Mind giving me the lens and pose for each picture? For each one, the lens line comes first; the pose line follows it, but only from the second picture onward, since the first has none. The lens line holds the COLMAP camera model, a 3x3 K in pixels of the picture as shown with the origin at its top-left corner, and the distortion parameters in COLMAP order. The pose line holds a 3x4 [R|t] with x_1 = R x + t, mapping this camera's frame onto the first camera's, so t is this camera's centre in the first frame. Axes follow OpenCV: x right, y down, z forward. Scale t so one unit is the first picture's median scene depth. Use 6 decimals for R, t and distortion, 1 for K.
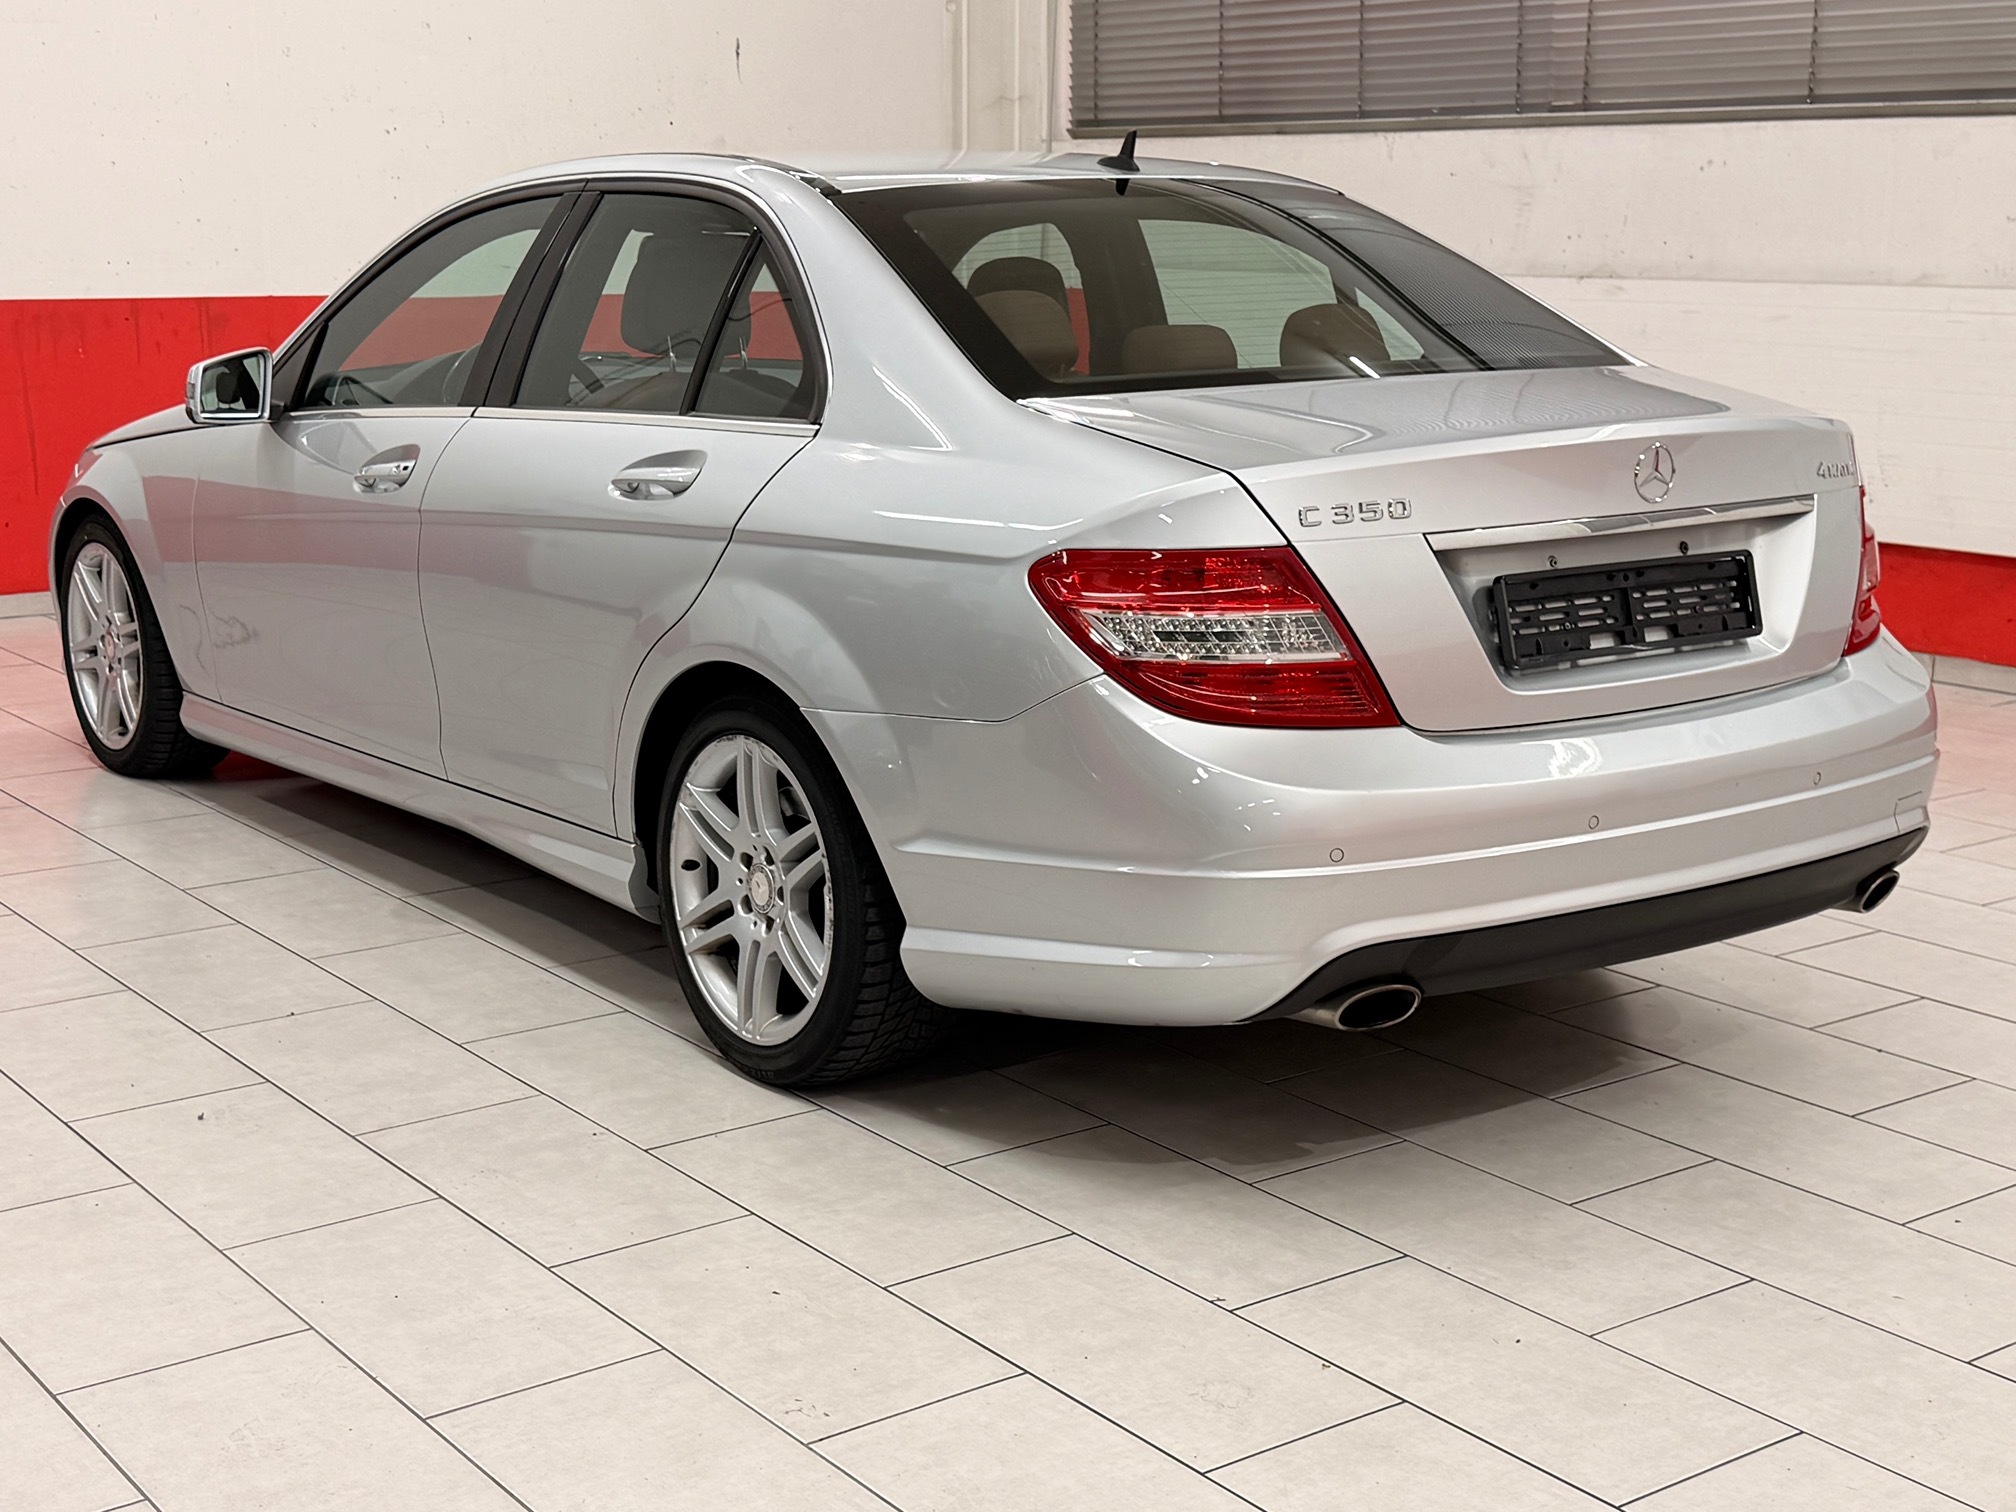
lens RADIAL K [[2695.8, 0, 1000.9], [0, 2695.8, 747.2], [0, 0, 1]] dist [0.114088, 0.000000]
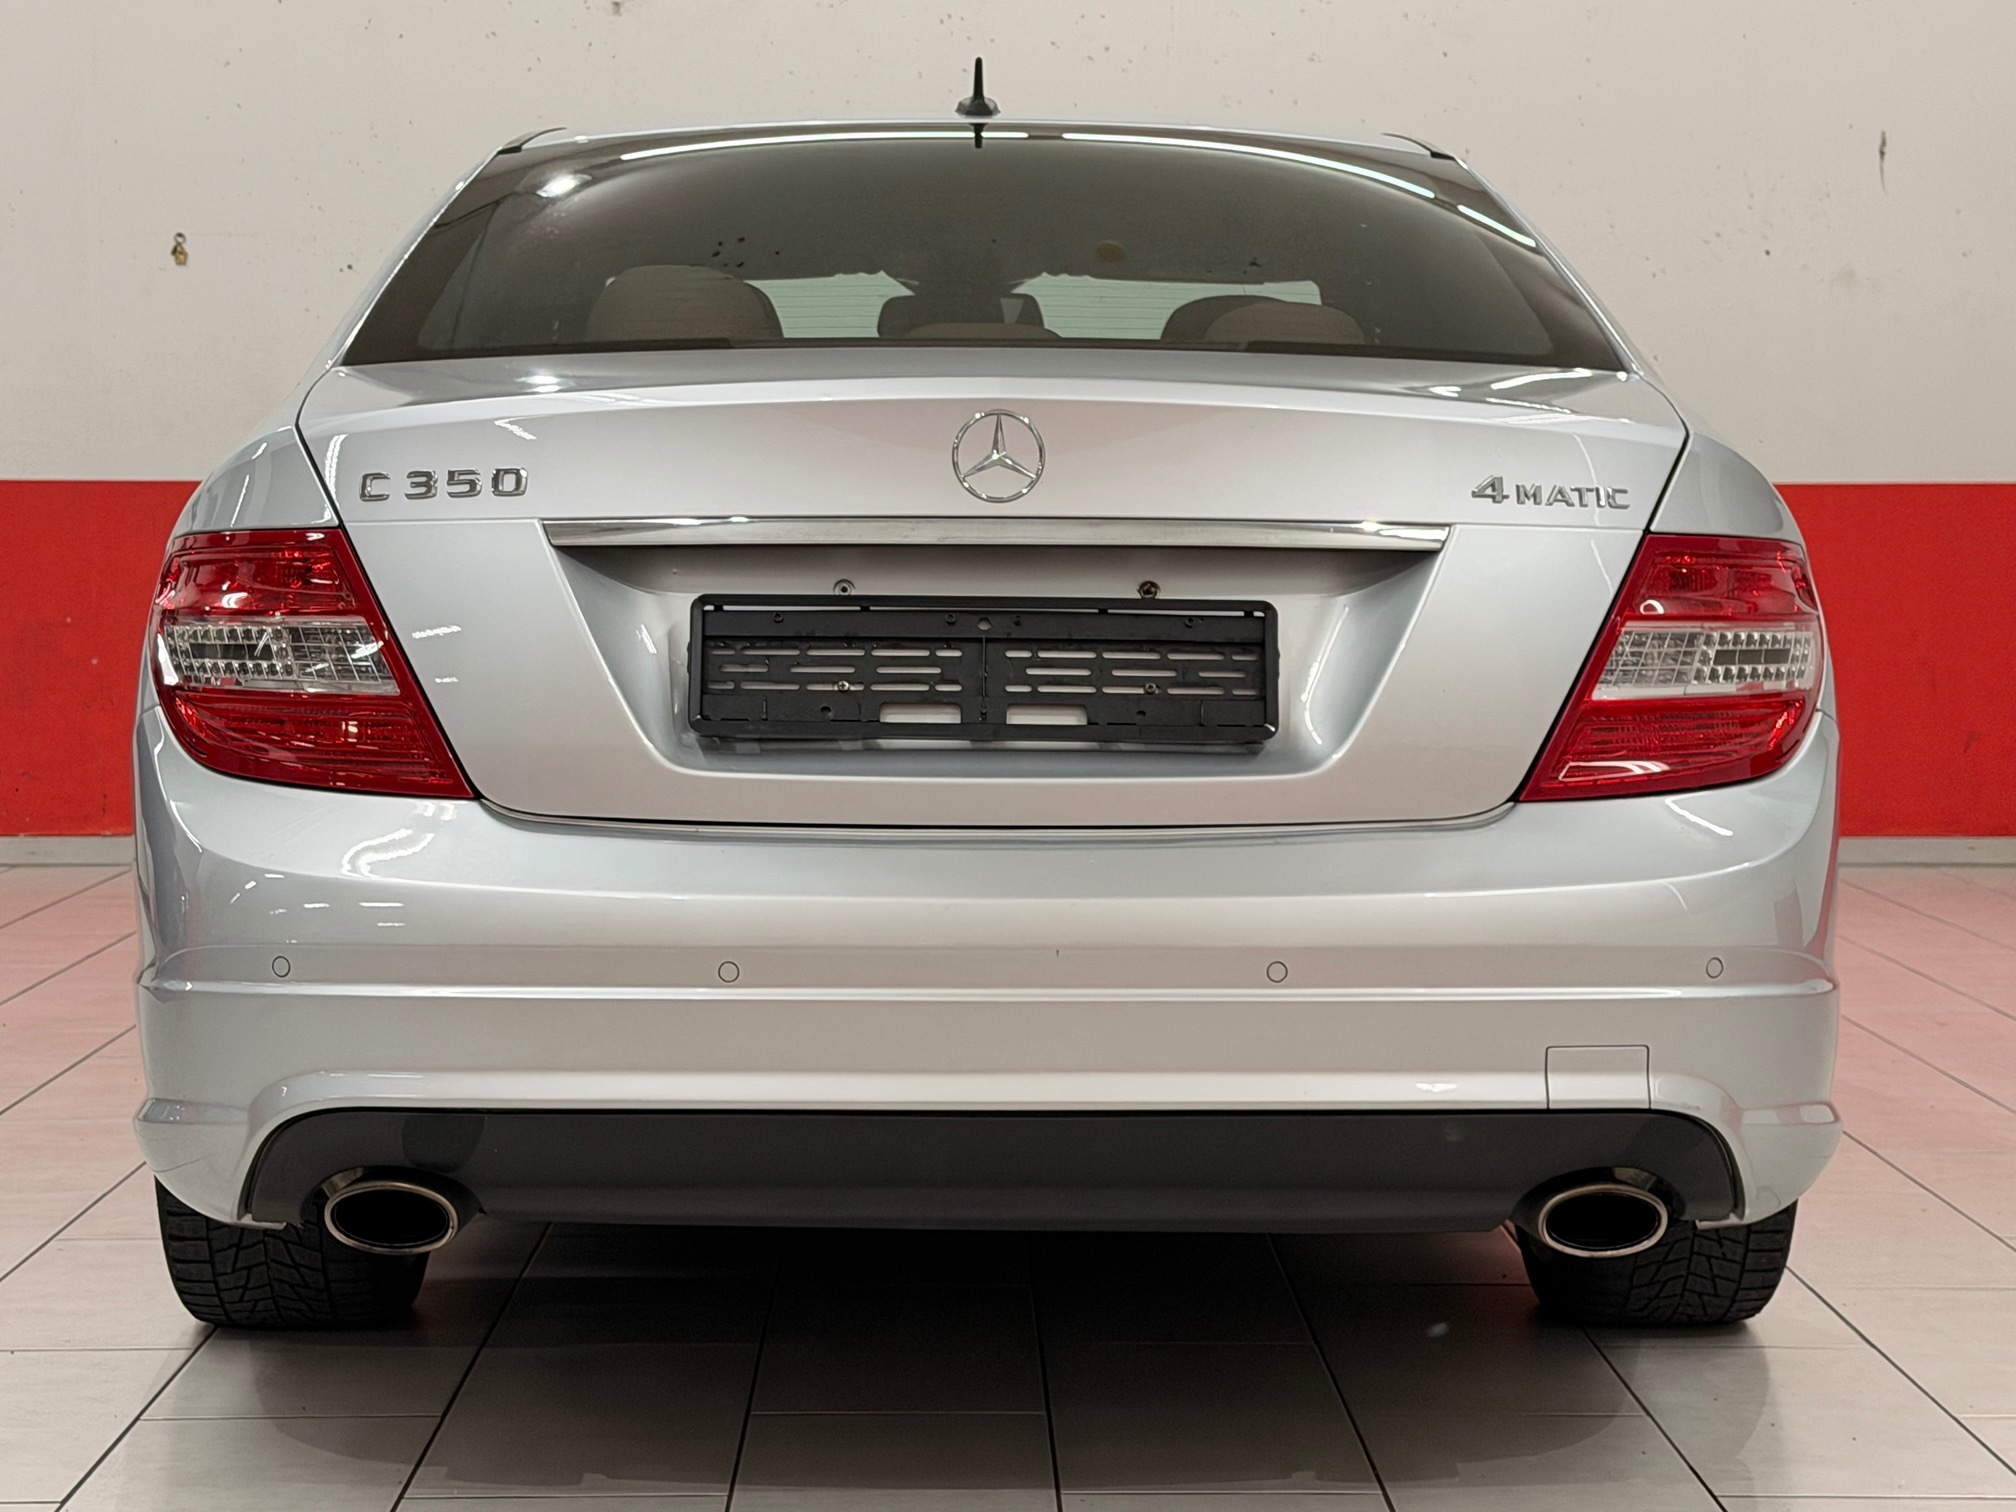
lens RADIAL K [[3640.7, 0, 999.2], [0, 3640.7, 758.1], [0, 0, 1]] dist [0.148070, 0.000000]
pose [[0.811314, 0.039176, -0.583296, 0.688056], [-0.117771, 0.988249, -0.097436, 0.048483], [0.572625, 0.147746, 0.806394, 0.299314]]
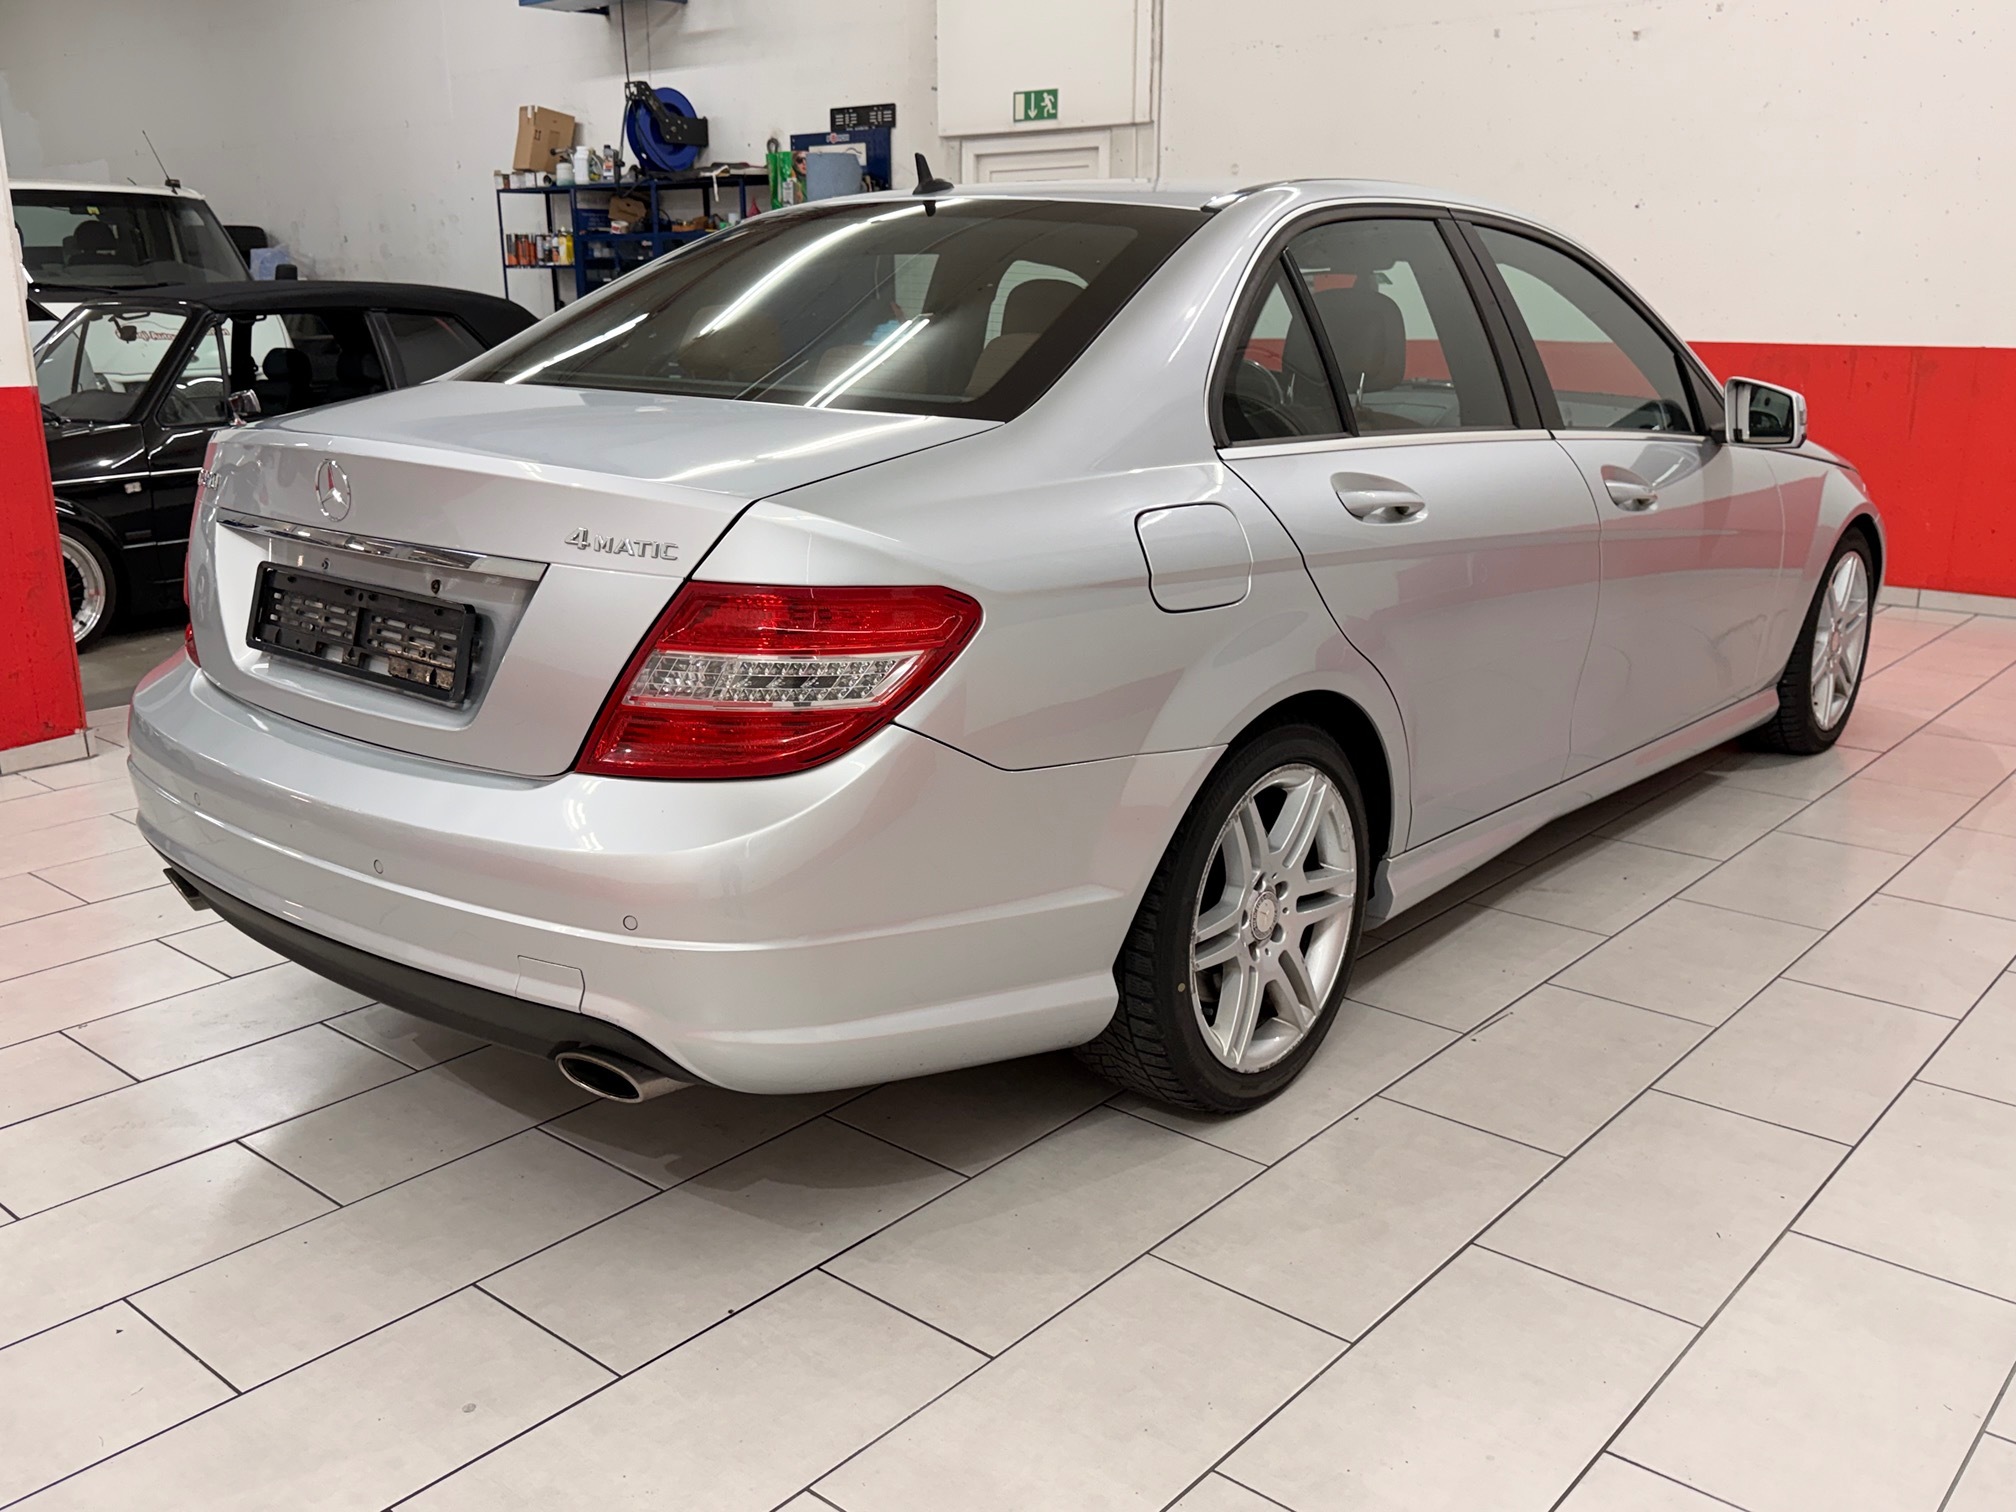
lens RADIAL K [[1775.8, 0, 1003.0], [0, 1775.8, 748.7], [0, 0, 1]] dist [0.077101, -0.106785]
pose [[0.220362, 0.243644, -0.944499, 0.845885], [-0.194997, 0.959759, 0.202085, -0.173975], [0.955728, 0.139643, 0.259005, 0.997049]]
